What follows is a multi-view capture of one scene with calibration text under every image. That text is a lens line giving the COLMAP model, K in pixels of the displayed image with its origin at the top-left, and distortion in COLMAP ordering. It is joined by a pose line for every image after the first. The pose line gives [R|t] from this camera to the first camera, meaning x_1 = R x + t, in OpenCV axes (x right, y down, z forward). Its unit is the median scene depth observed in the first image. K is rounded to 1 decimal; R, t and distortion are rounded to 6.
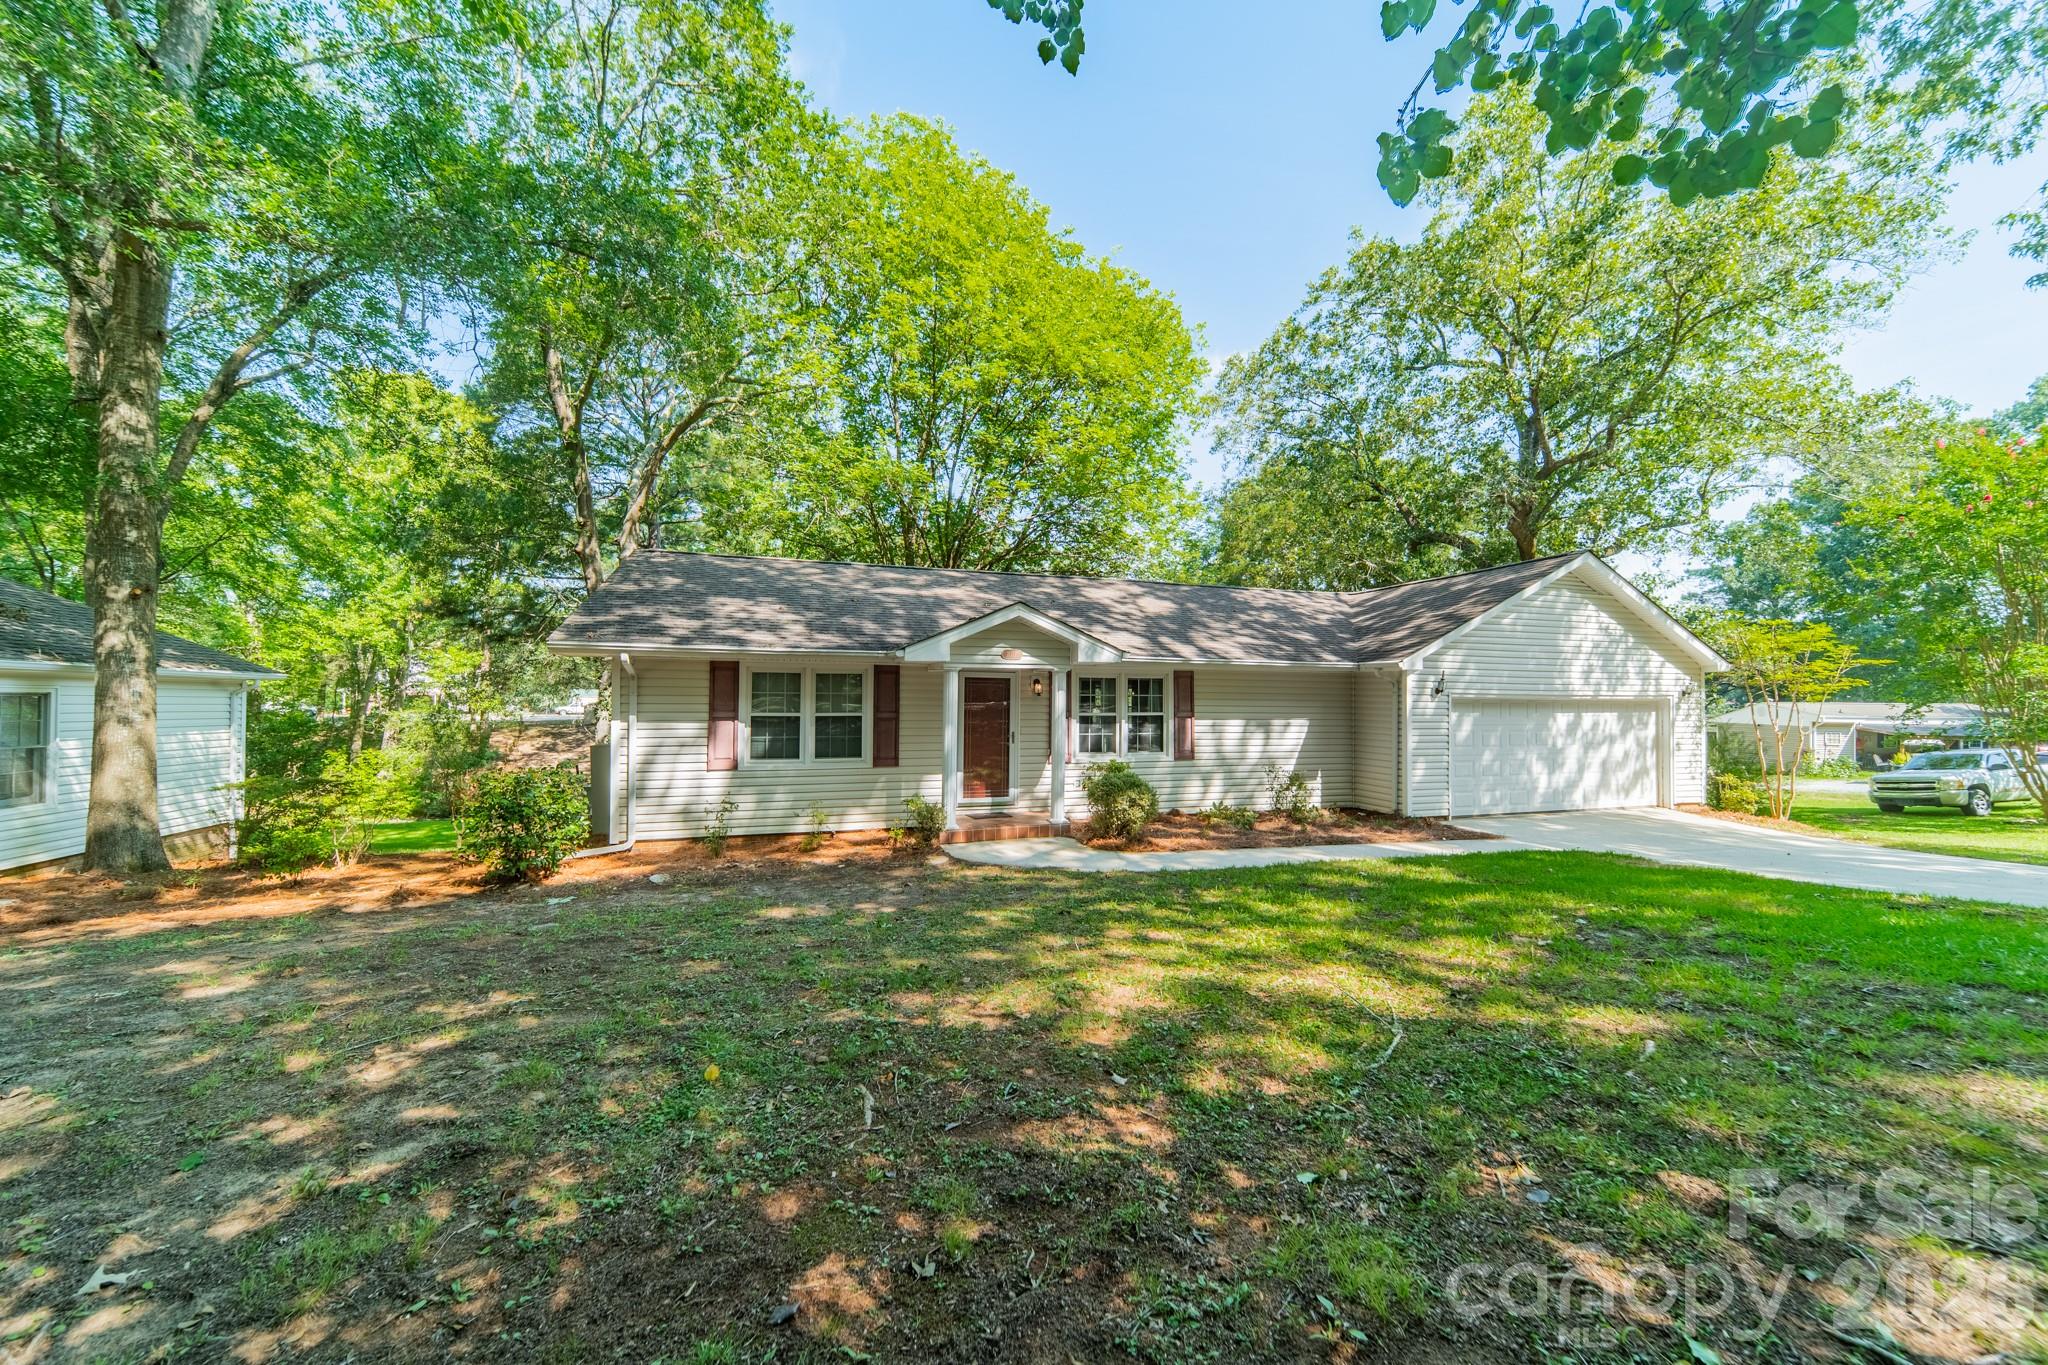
lens RADIAL K [[736.9, 0, 1022.9], [0, 736.9, 690.1], [0, 0, 1]] dist [0.005655, -0.001566]
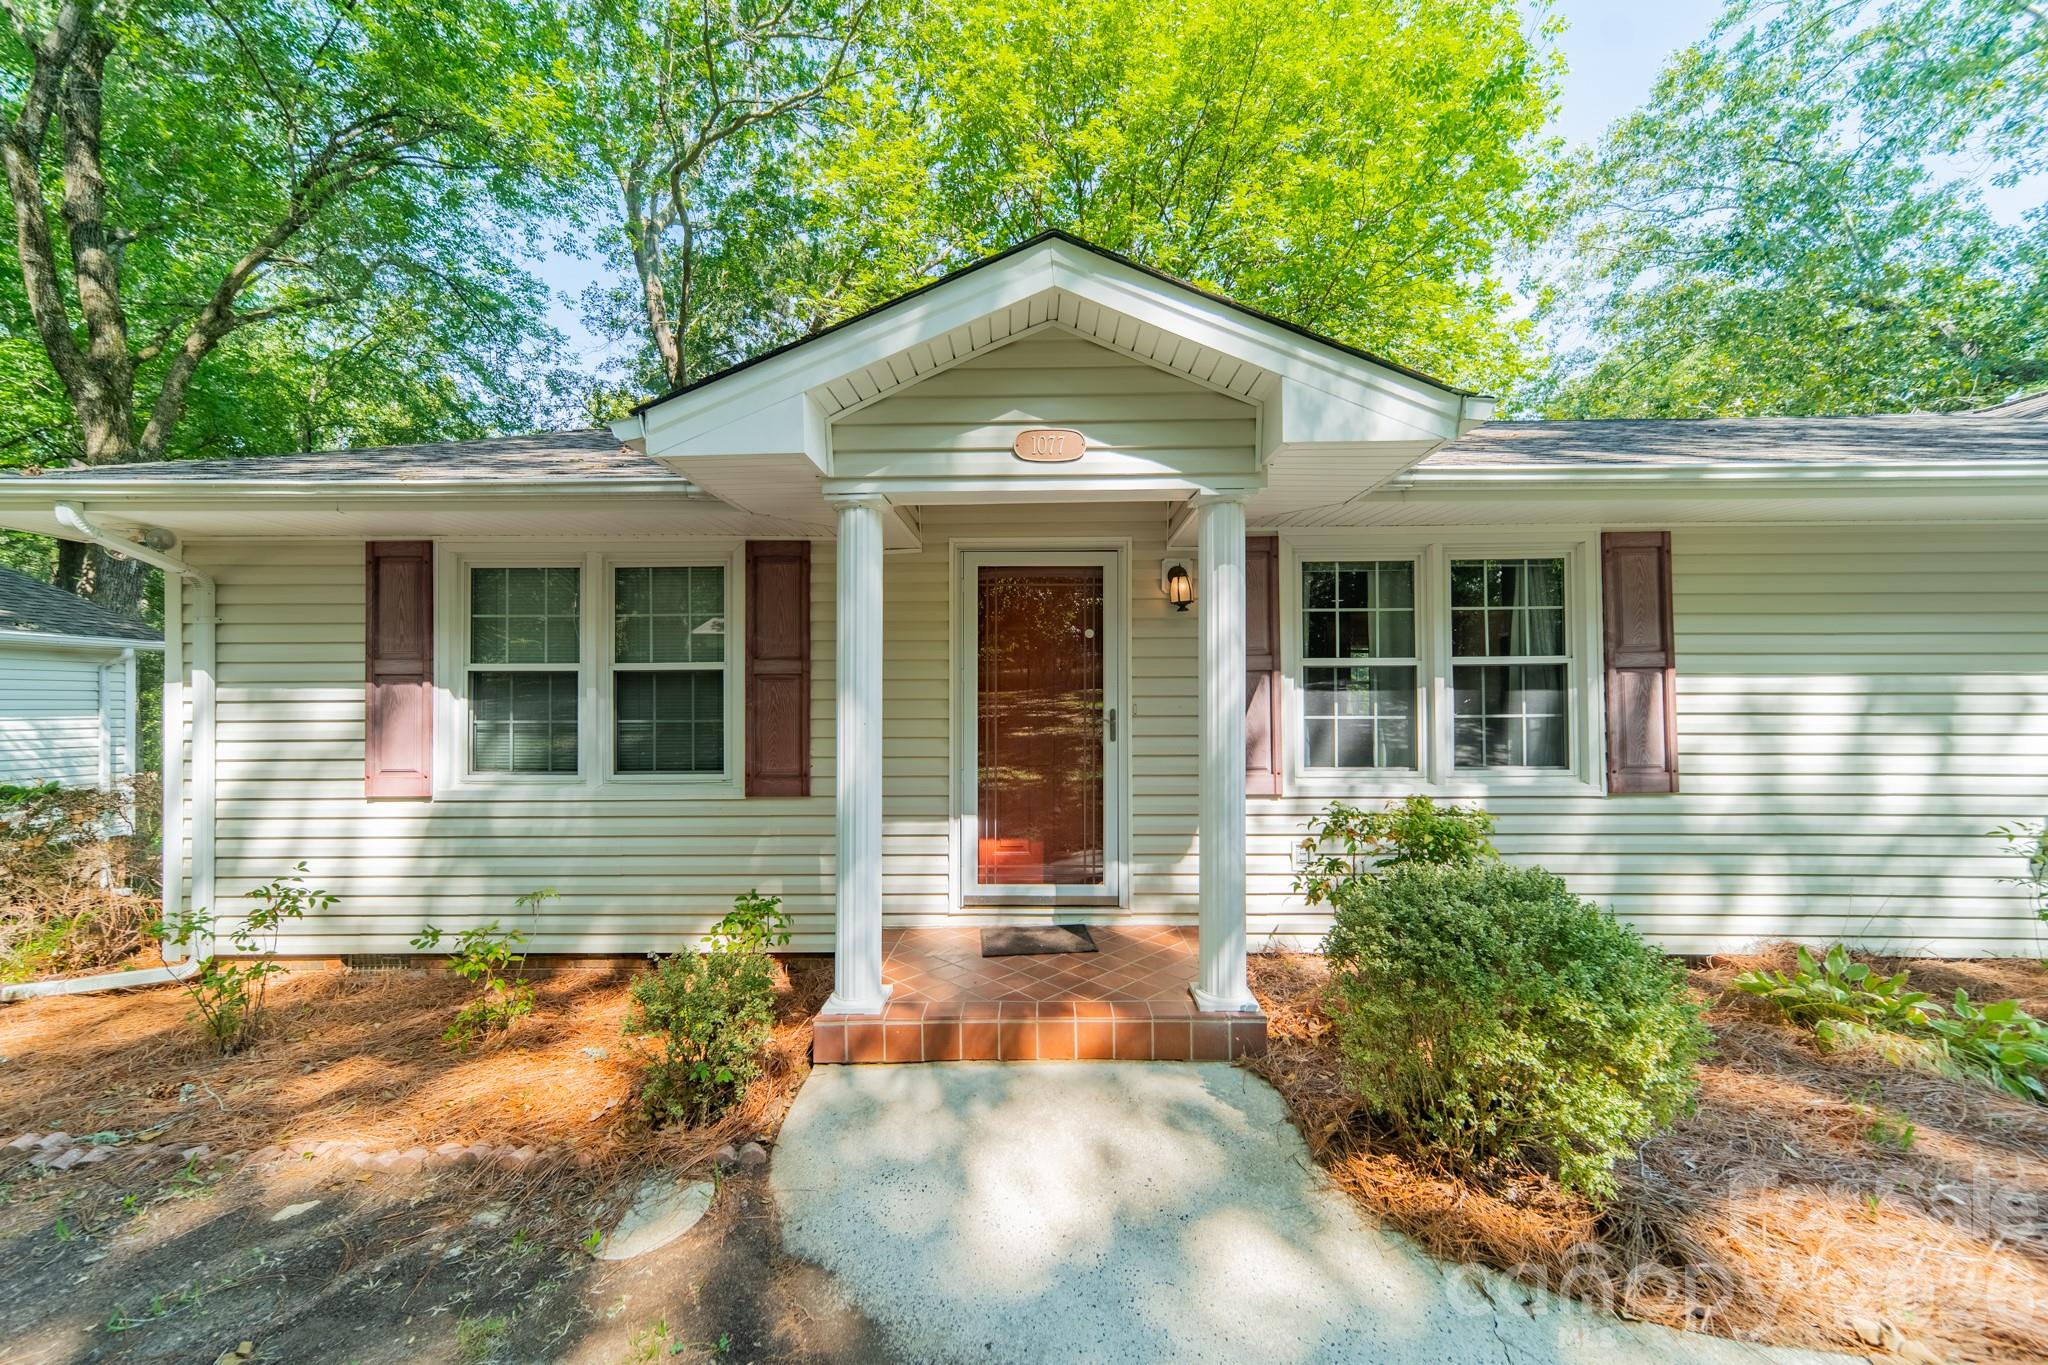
lens RADIAL K [[736.9, 0, 1025.7], [0, 736.9, 689.2], [0, 0, 1]] dist [0.005655, -0.001566]
pose [[0.949960, -0.013764, -0.312069, 0.057025], [0.014136, 0.999900, -0.001071, 0.042713], [0.312052, -0.003394, 0.950059, 0.591350]]
